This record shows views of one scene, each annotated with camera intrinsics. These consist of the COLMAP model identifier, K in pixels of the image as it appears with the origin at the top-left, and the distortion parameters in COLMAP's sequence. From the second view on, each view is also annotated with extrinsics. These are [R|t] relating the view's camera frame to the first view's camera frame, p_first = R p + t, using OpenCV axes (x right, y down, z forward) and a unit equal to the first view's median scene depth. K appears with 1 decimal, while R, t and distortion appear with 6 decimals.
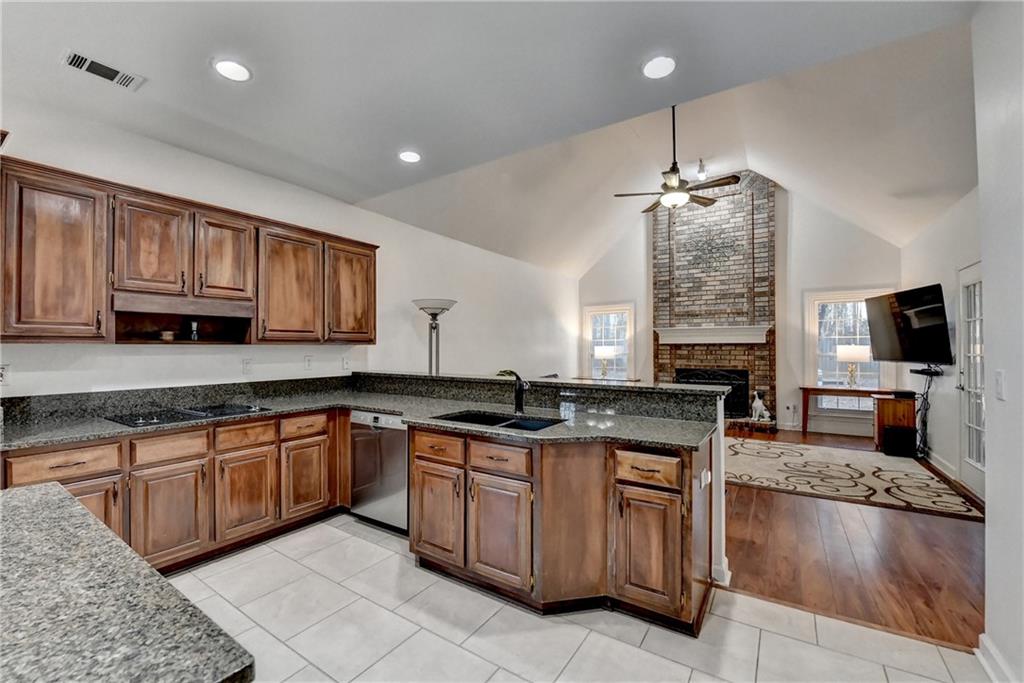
lens RADIAL K [[412.8, 0, 489.0], [0, 412.8, 344.5], [0, 0, 1]] dist [-0.014095, -0.000512]
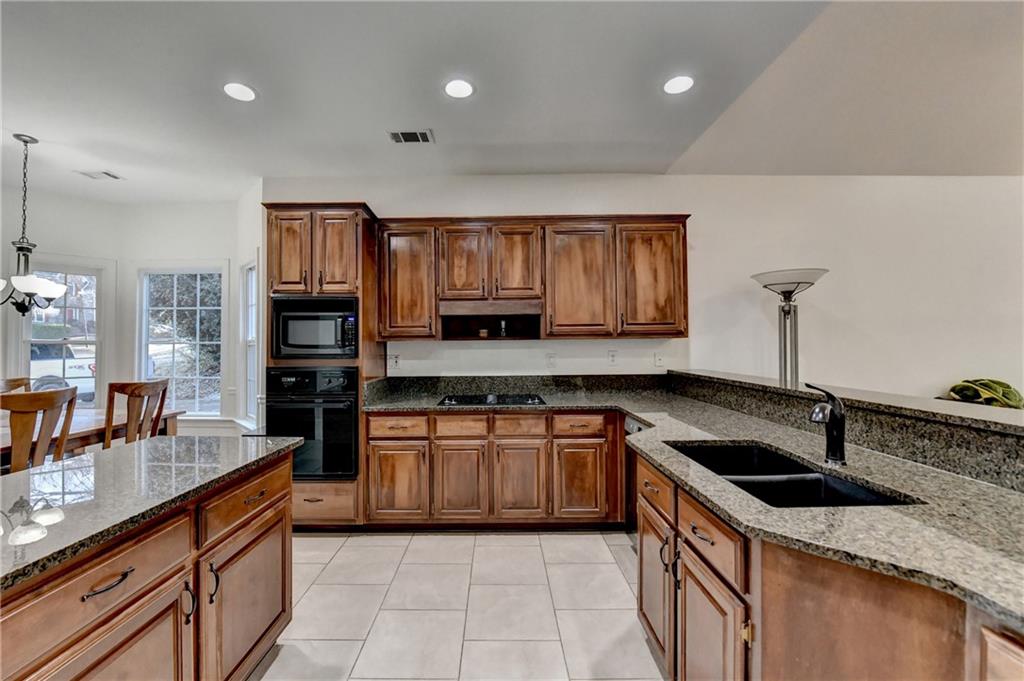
lens RADIAL K [[415.1, 0, 498.0], [0, 415.1, 341.9], [0, 0, 1]] dist [-0.012724, -0.000561]
pose [[0.579203, -0.007281, -0.815151, 0.169839], [0.014137, 0.999899, 0.001113, 0.002234], [0.815061, -0.012169, 0.579247, 0.228307]]
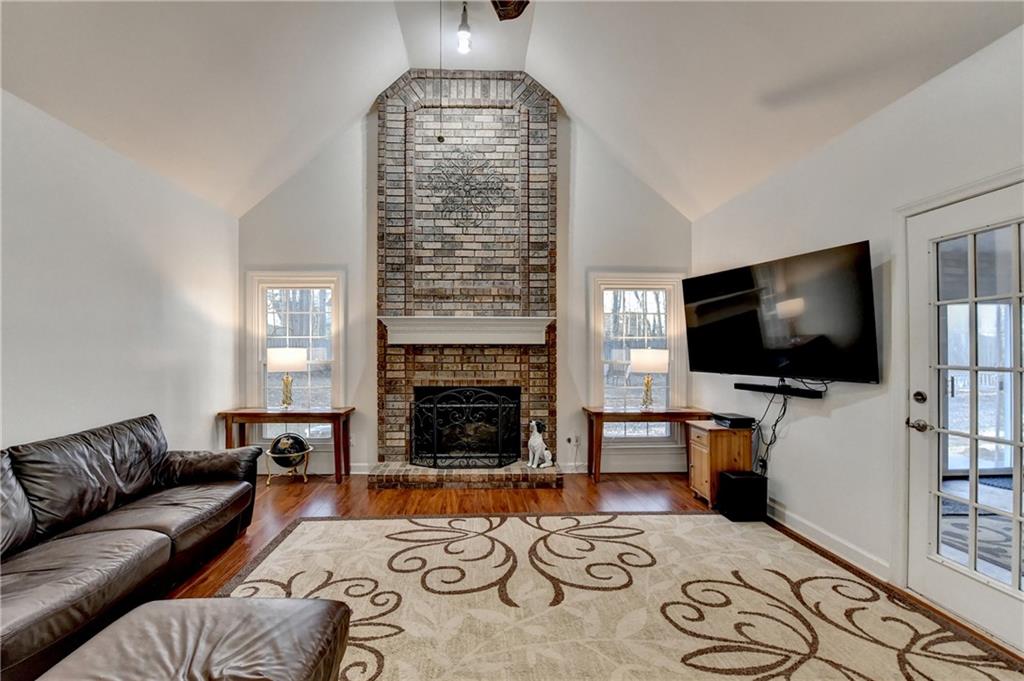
lens RADIAL K [[418.4, 0, 483.5], [0, 418.4, 348.2], [0, 0, 1]] dist [-0.013041, -0.000900]
pose [[0.806042, 0.002993, 0.591851, 0.350787], [-0.006131, 0.999976, 0.003293, 0.002097], [-0.591827, -0.006283, 0.806041, 0.892347]]
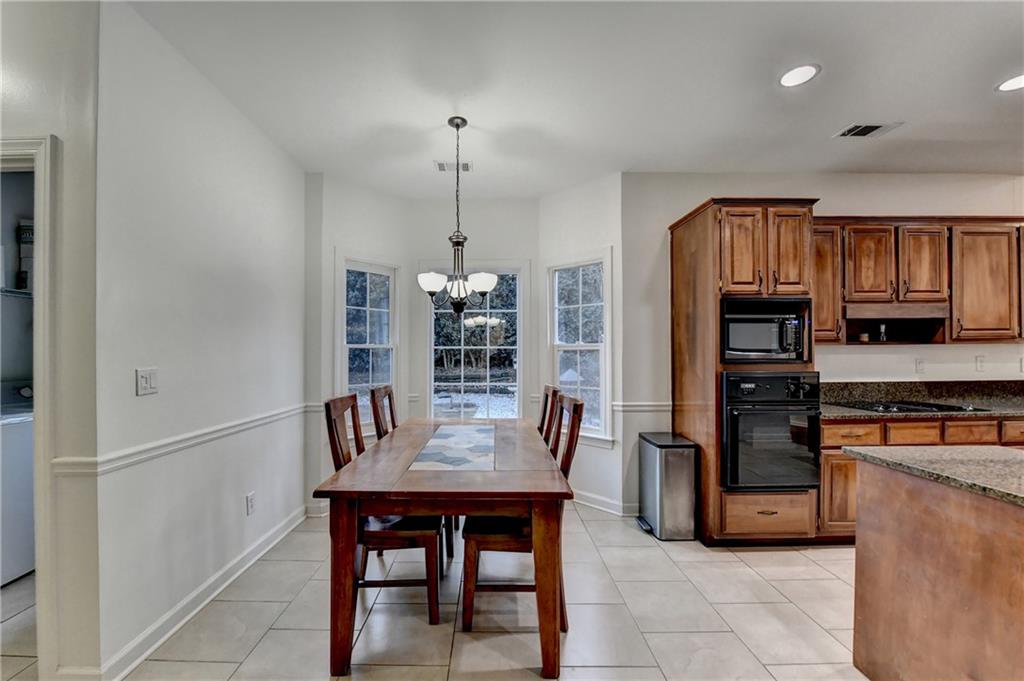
lens RADIAL K [[420.5, 0, 503.9], [0, 420.5, 353.1], [0, 0, 1]] dist [-0.001646, -0.008318]
pose [[0.587964, 0.001491, -0.808886, -0.300239], [0.013160, 0.999848, 0.011409, -0.003285], [0.808780, -0.017353, 0.587855, -0.372508]]
